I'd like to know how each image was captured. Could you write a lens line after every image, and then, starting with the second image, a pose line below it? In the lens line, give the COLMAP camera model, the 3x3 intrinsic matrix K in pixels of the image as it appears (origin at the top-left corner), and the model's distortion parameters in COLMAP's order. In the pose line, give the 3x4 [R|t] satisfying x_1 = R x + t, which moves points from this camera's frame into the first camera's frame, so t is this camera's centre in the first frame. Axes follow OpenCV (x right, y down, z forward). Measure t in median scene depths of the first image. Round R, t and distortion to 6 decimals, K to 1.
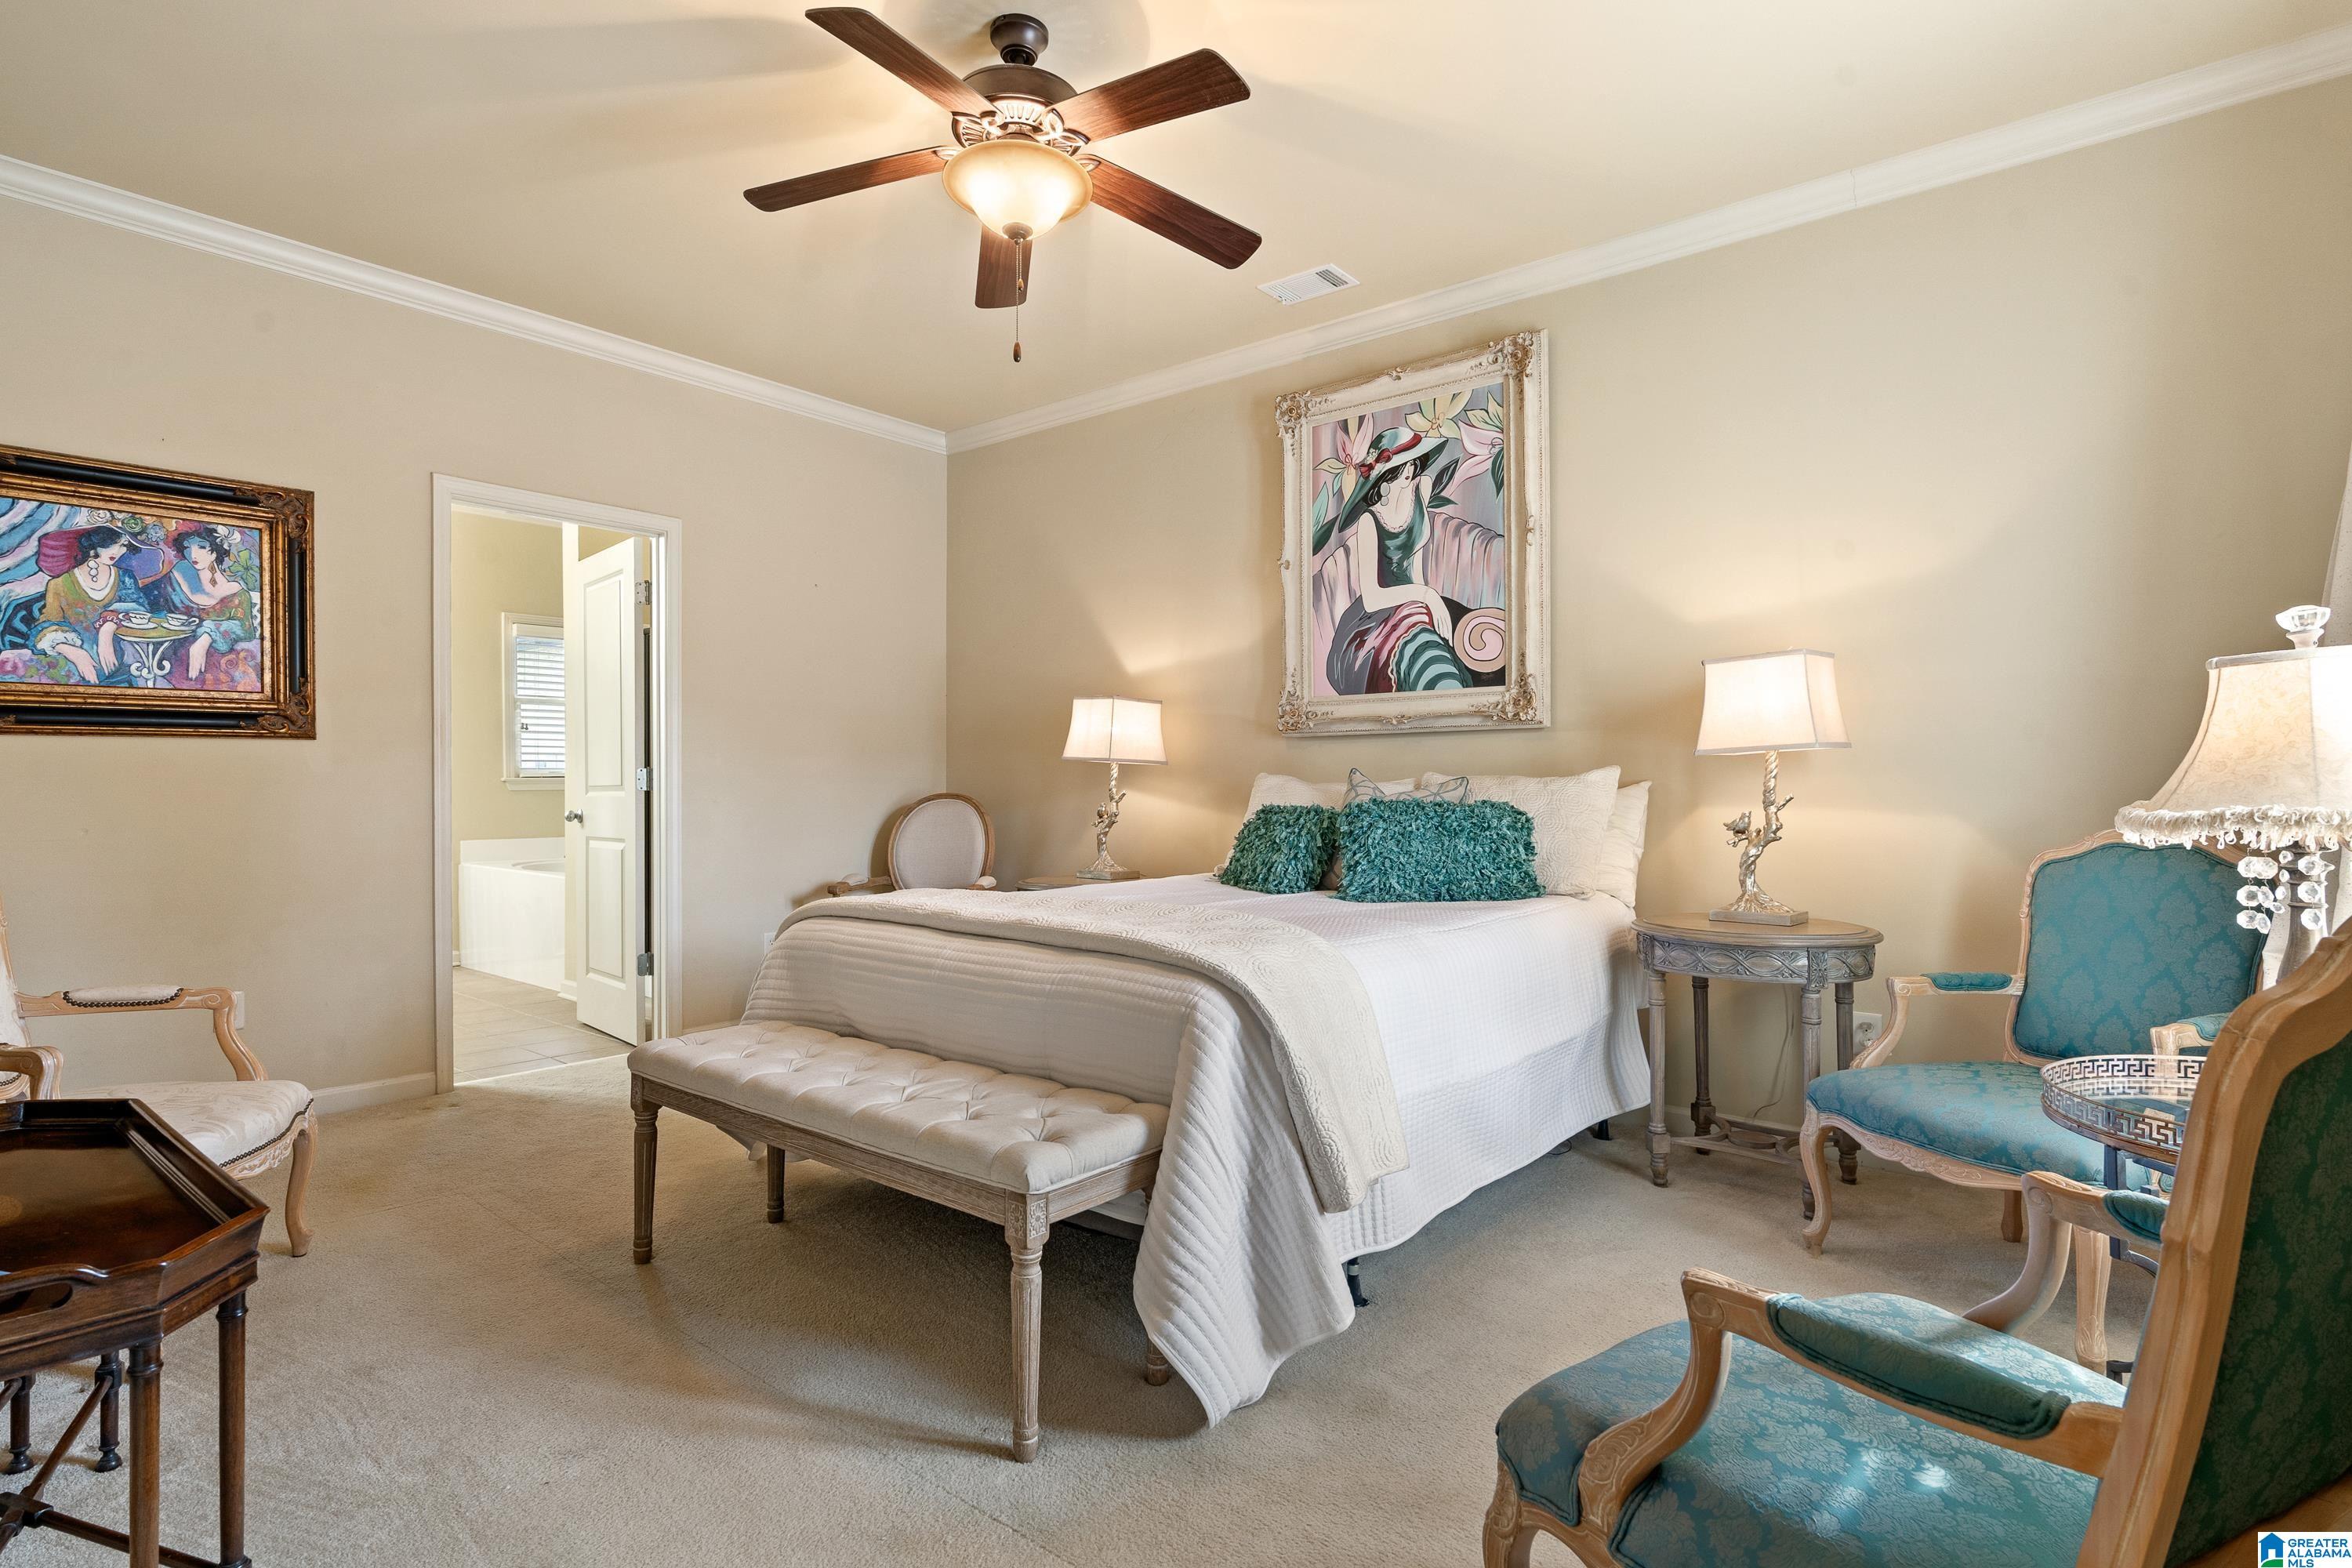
lens RADIAL K [[1168.3, 0, 1165.2], [0, 1168.3, 797.0], [0, 0, 1]] dist [-0.002219, -0.000456]
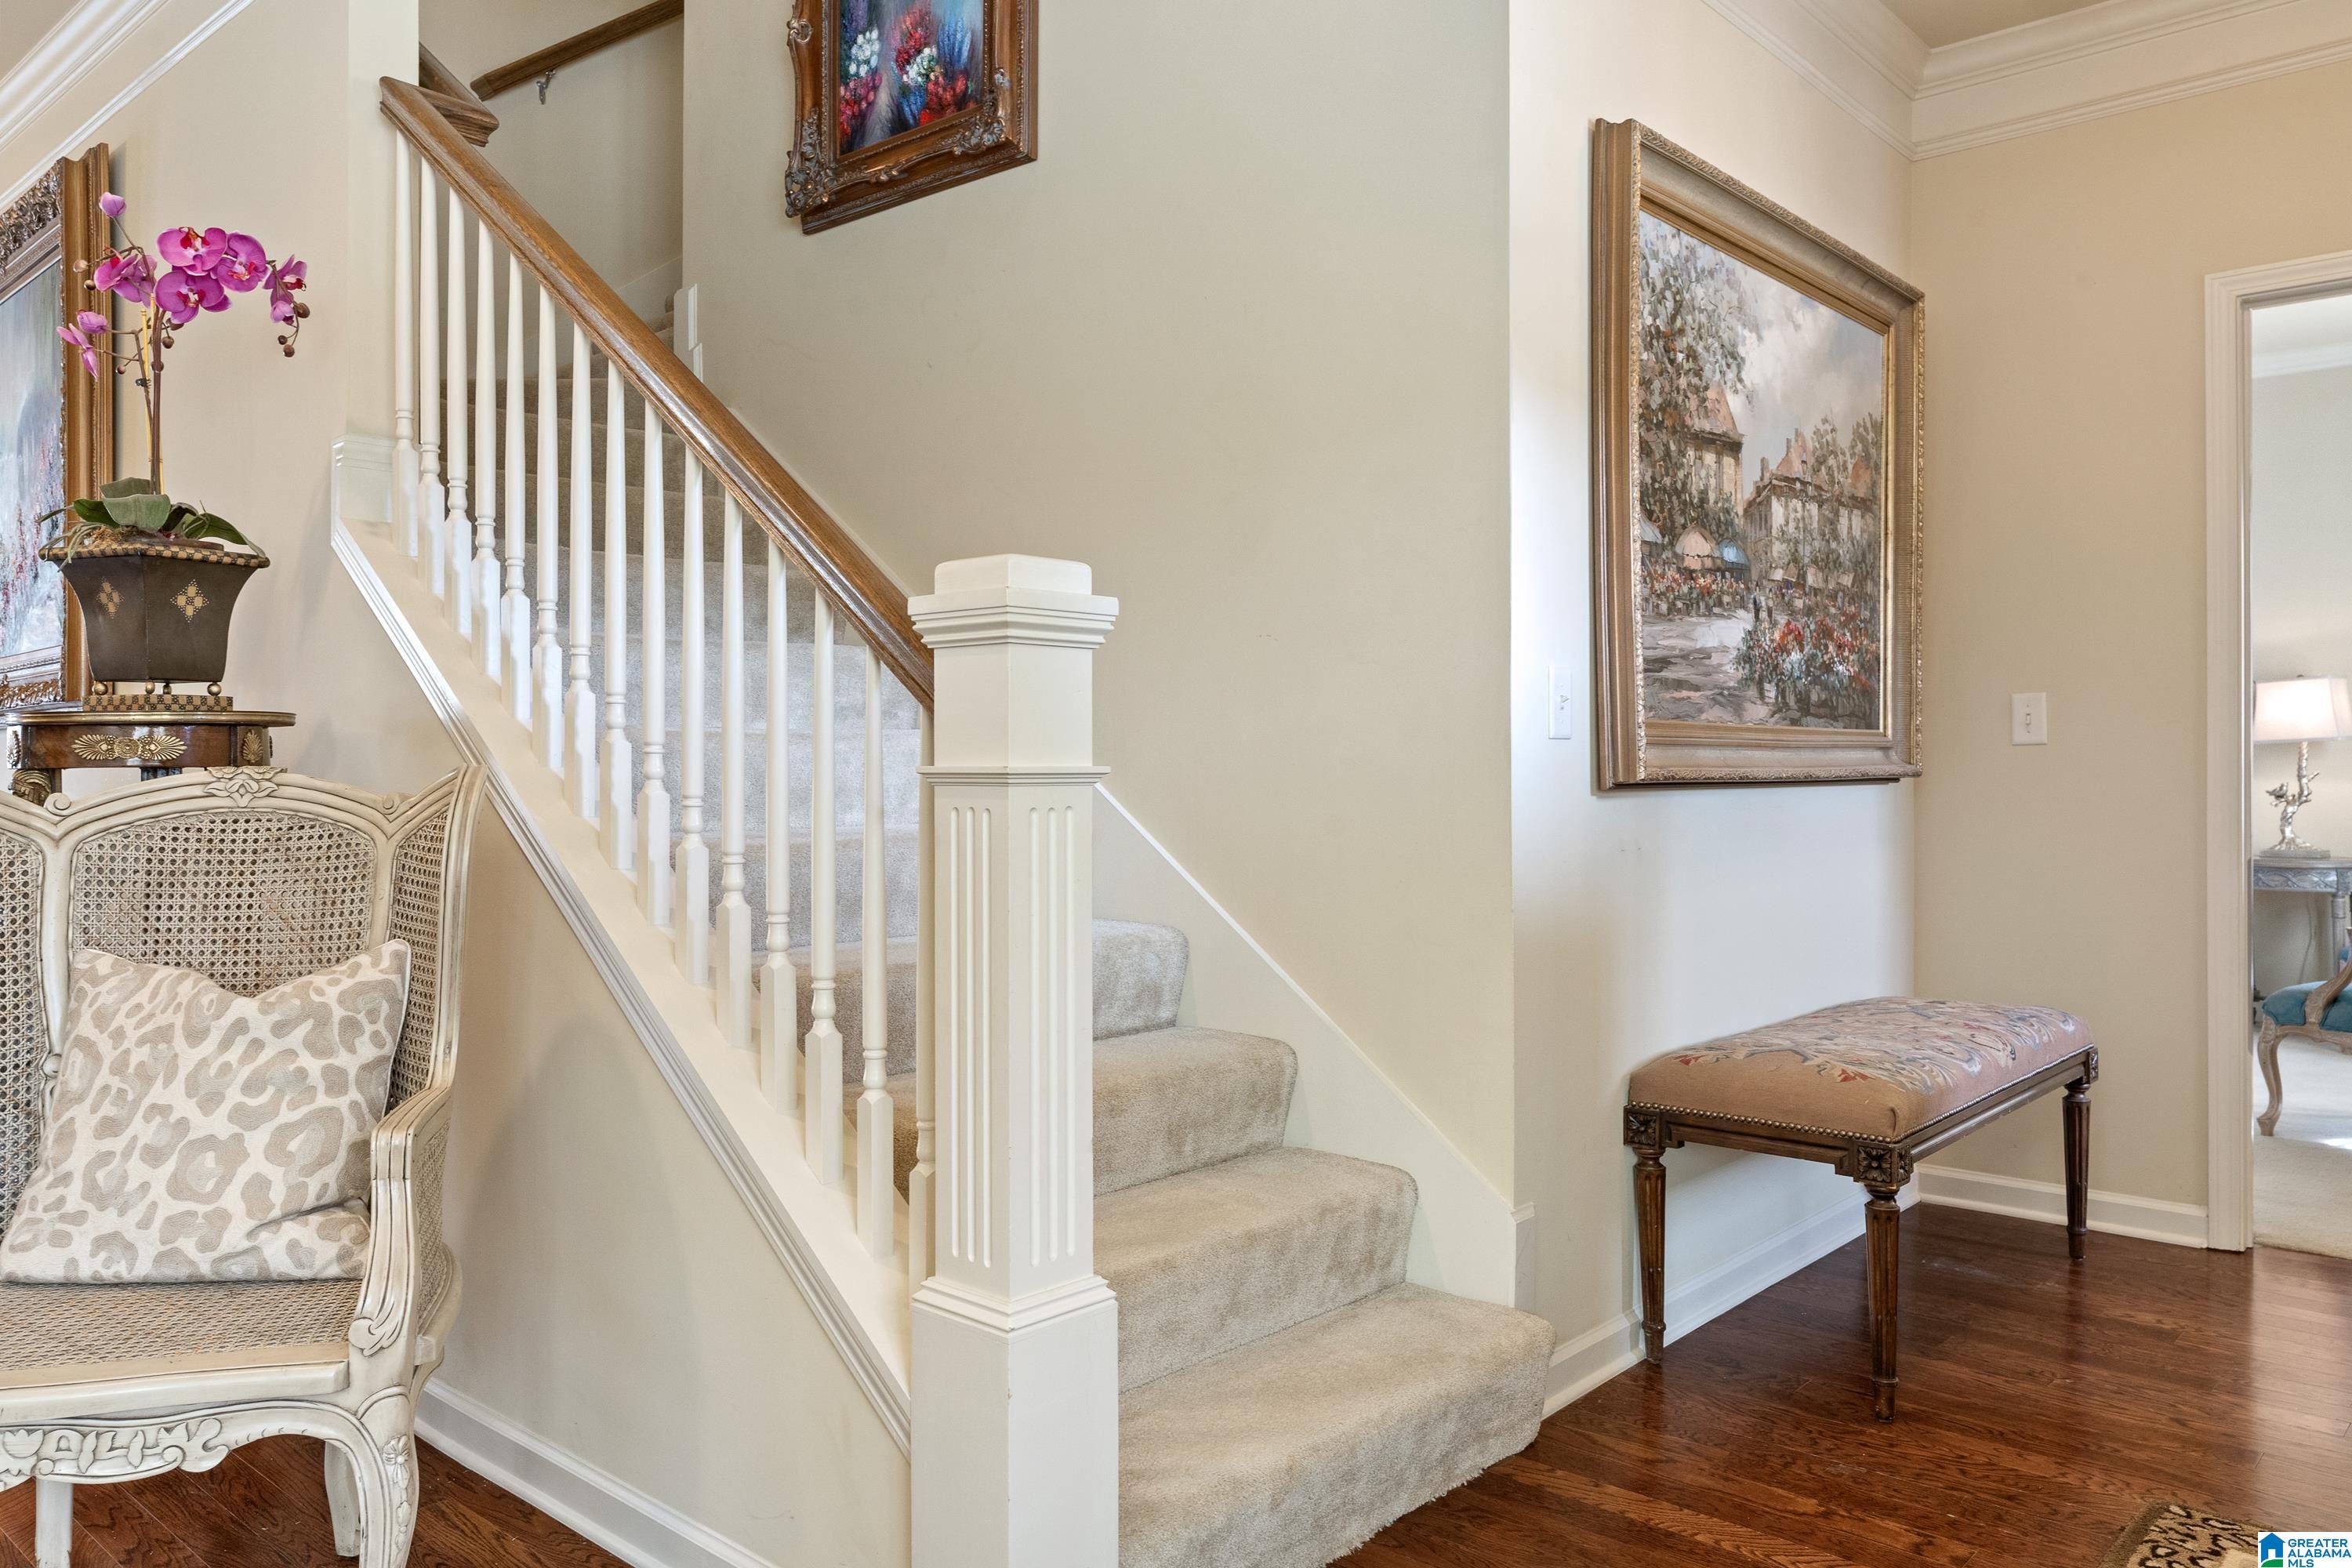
lens RADIAL K [[1672.4, 0, 1177.0], [0, 1672.4, 764.8], [0, 0, 1]] dist [-0.002189, 0.005307]
pose [[0.999105, -0.000912, -0.042278, -0.678620], [0.000547, 0.999963, -0.008634, 0.006722], [0.042285, 0.008603, 0.999069, -0.977315]]
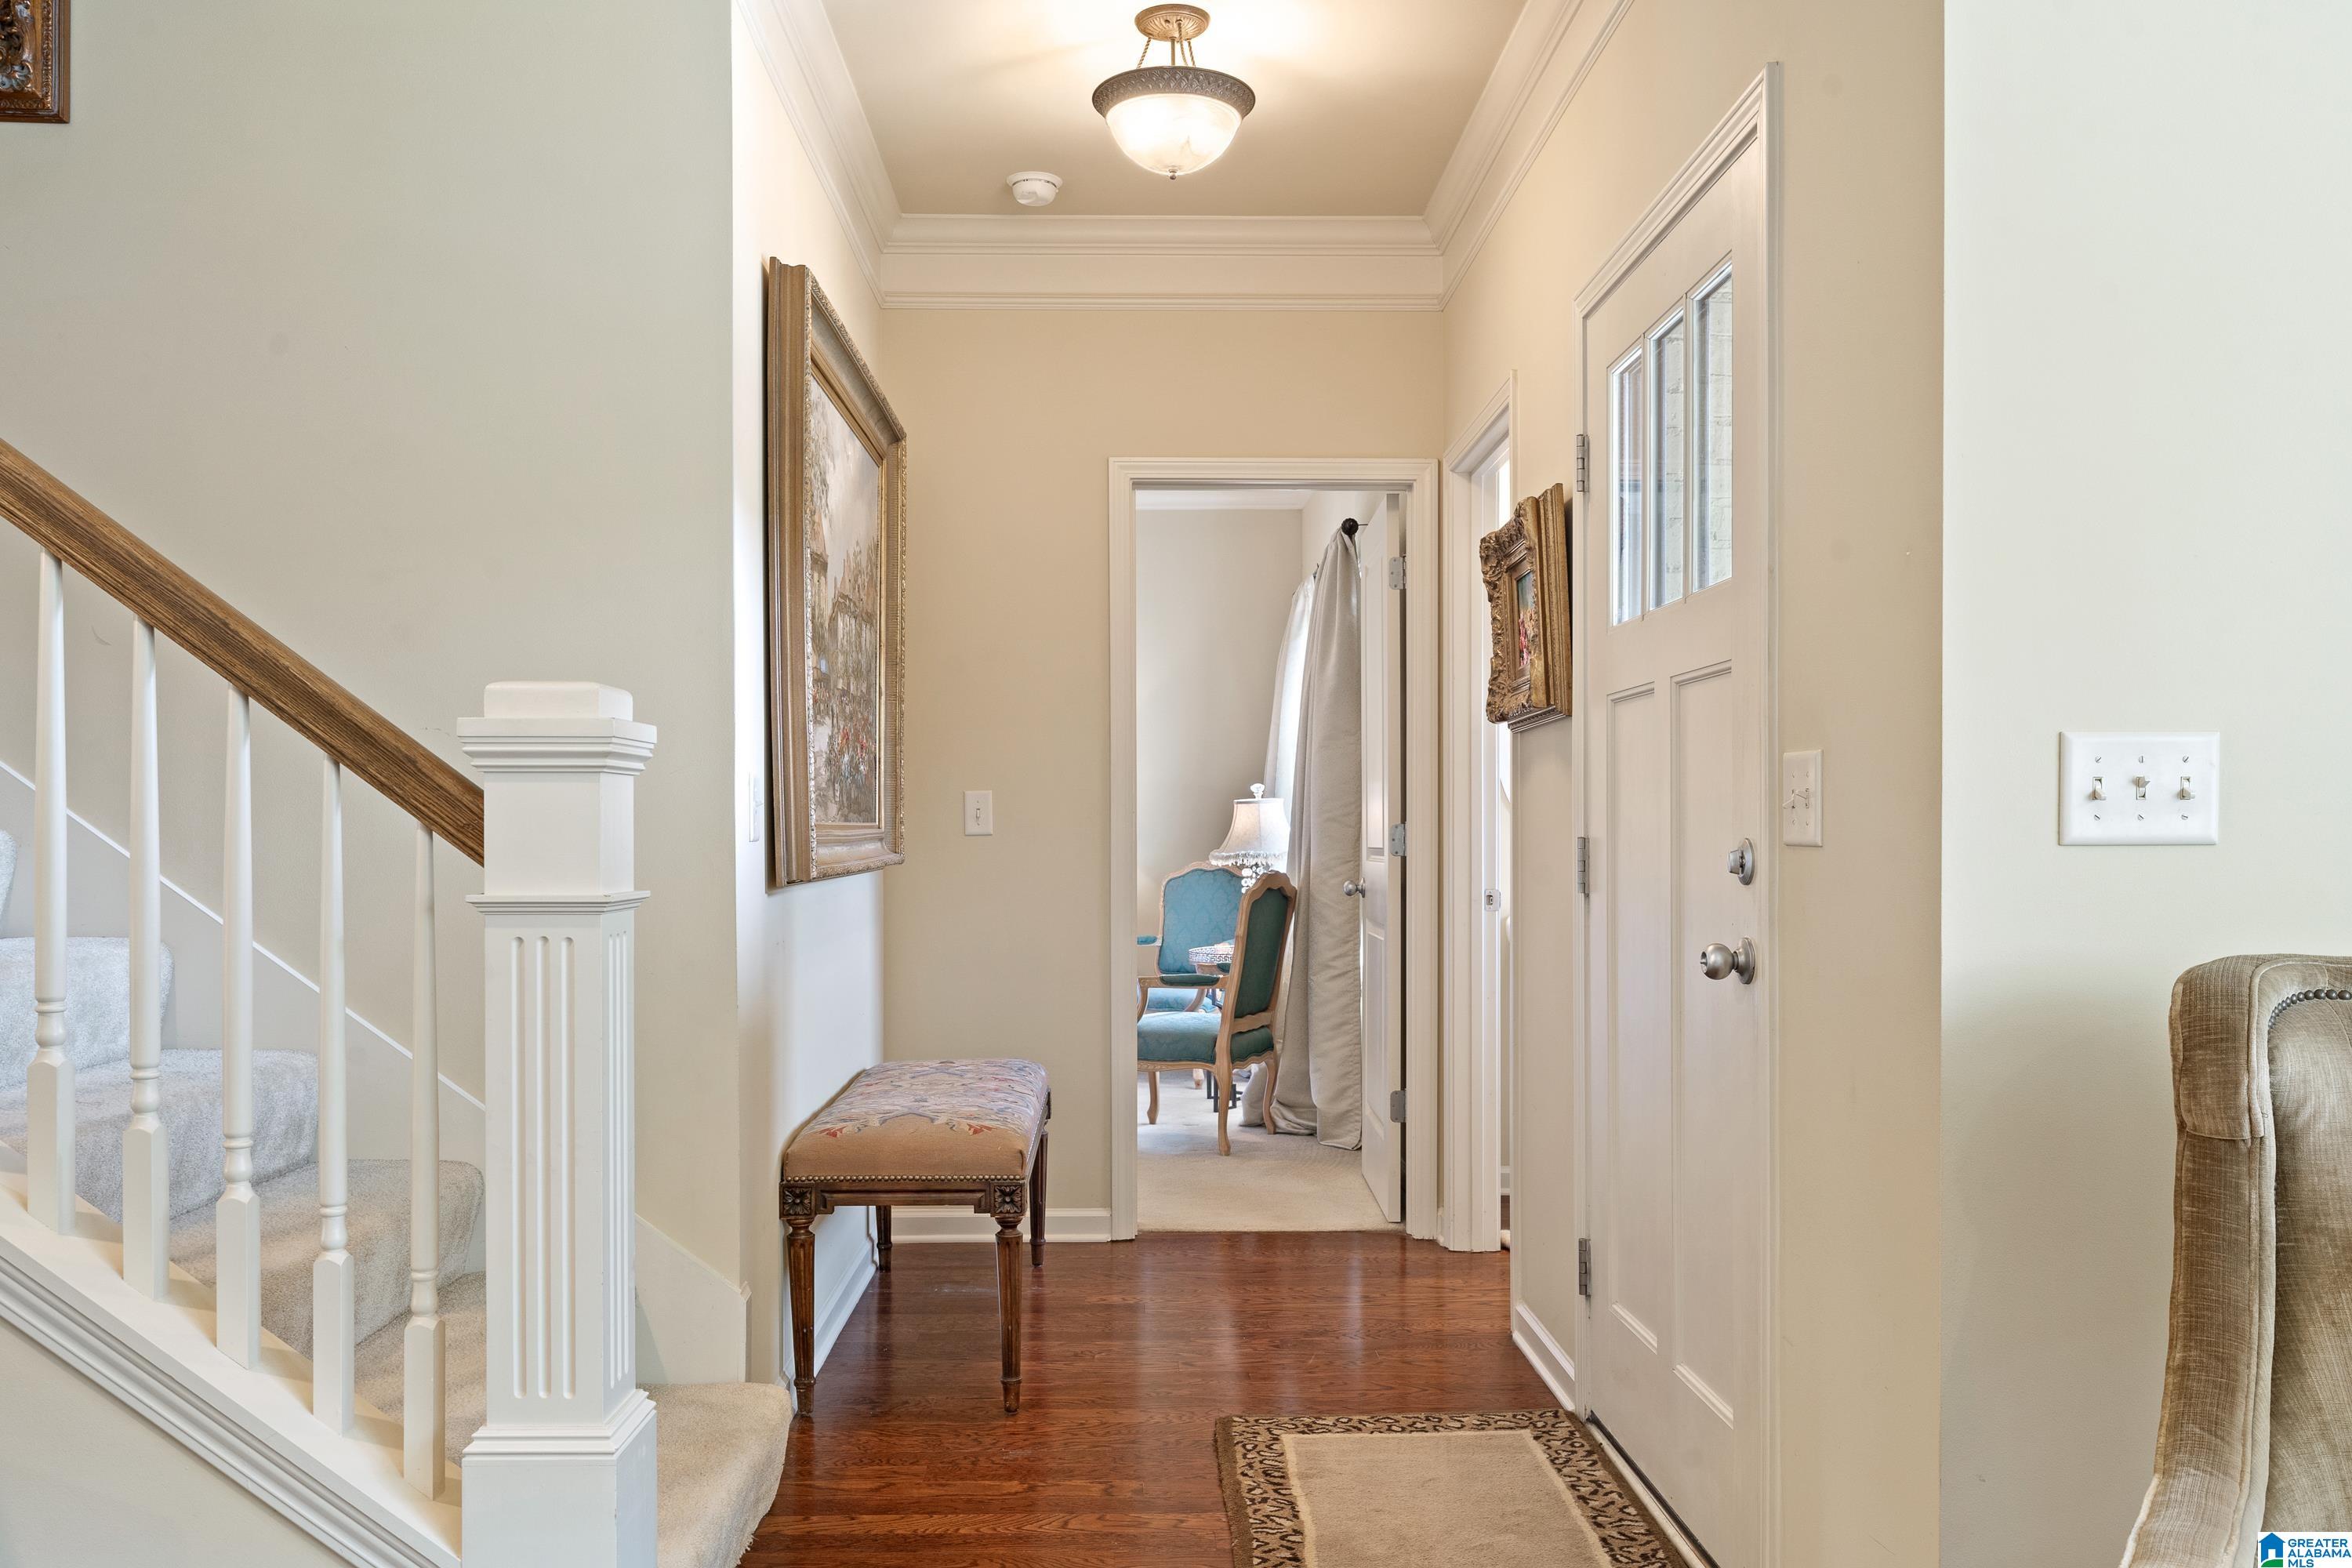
lens RADIAL K [[1825.3, 0, 1175.5], [0, 1825.3, 844.2], [0, 0, 1]] dist [0.003078, -0.004564]
pose [[0.752975, -0.006066, 0.658021, -0.952399], [0.005139, 0.999981, 0.003337, -0.011411], [-0.658029, 0.000869, 0.752992, -1.003653]]
